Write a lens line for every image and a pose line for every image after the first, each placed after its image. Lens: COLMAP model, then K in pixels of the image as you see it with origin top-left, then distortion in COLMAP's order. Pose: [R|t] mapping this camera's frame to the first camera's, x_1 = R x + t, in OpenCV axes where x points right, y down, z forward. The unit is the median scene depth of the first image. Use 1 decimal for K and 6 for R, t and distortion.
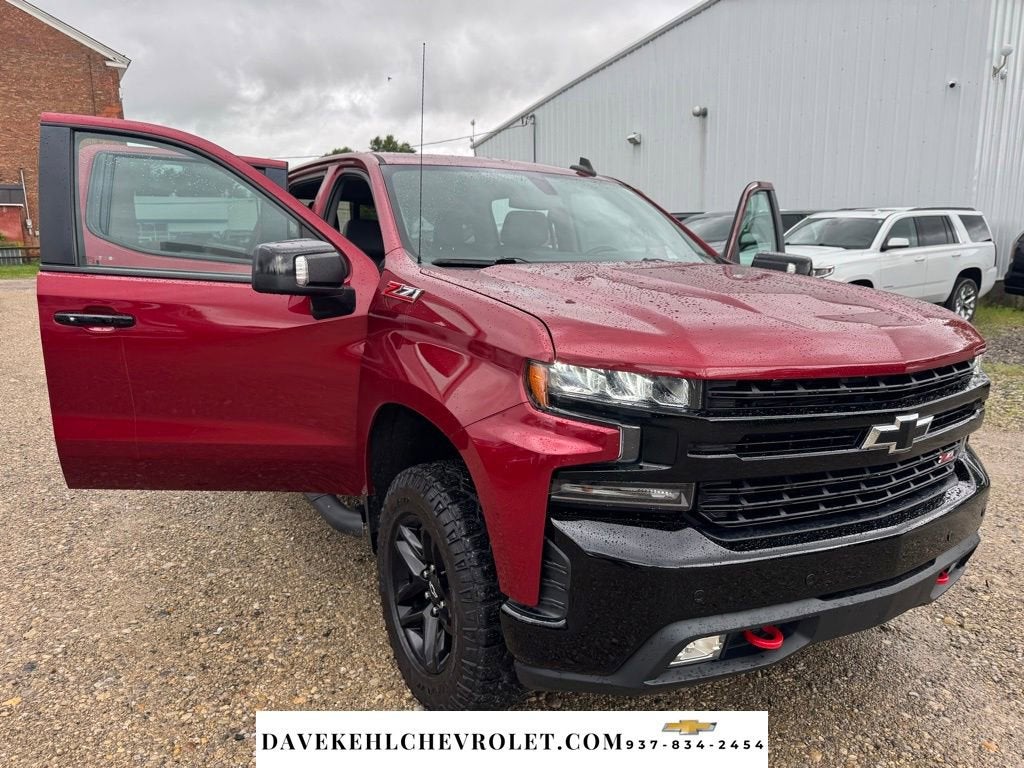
lens RADIAL K [[718.9, 0, 510.5], [0, 718.9, 388.4], [0, 0, 1]] dist [0.020224, -0.026390]
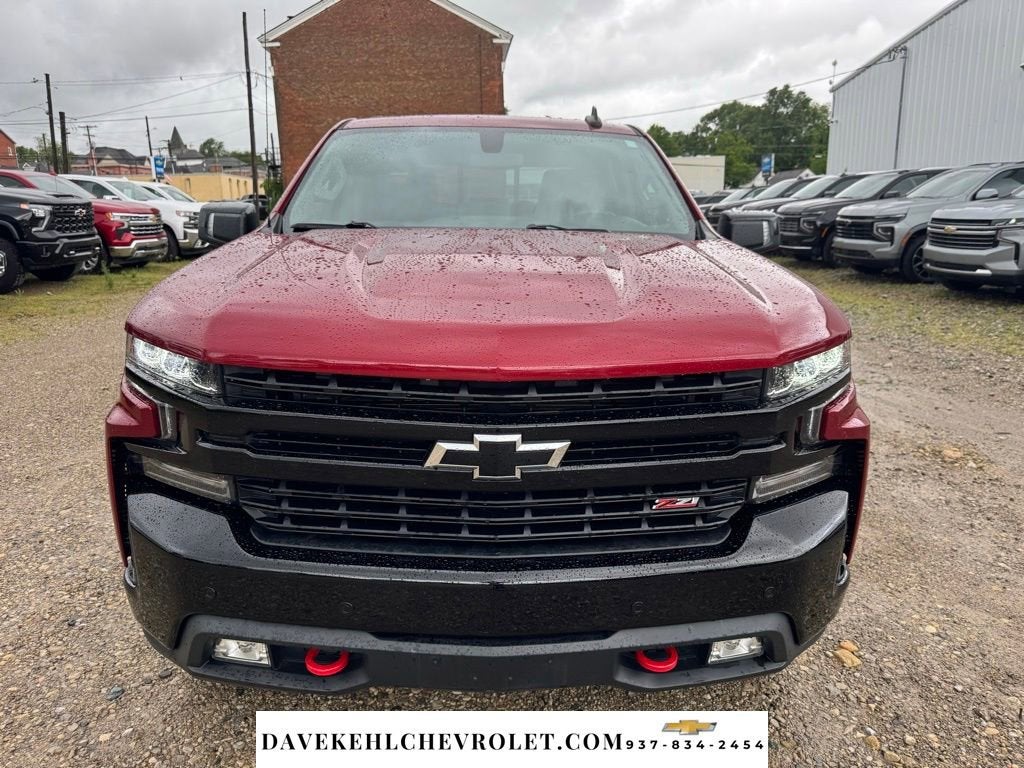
lens RADIAL K [[718.9, 0, 507.9], [0, 718.9, 381.7], [0, 0, 1]] dist [0.020224, -0.026390]
pose [[0.880221, 0.105878, -0.462602, 0.663417], [-0.084231, 0.994173, 0.067270, -0.052366], [0.467028, -0.020247, 0.884011, 0.239205]]
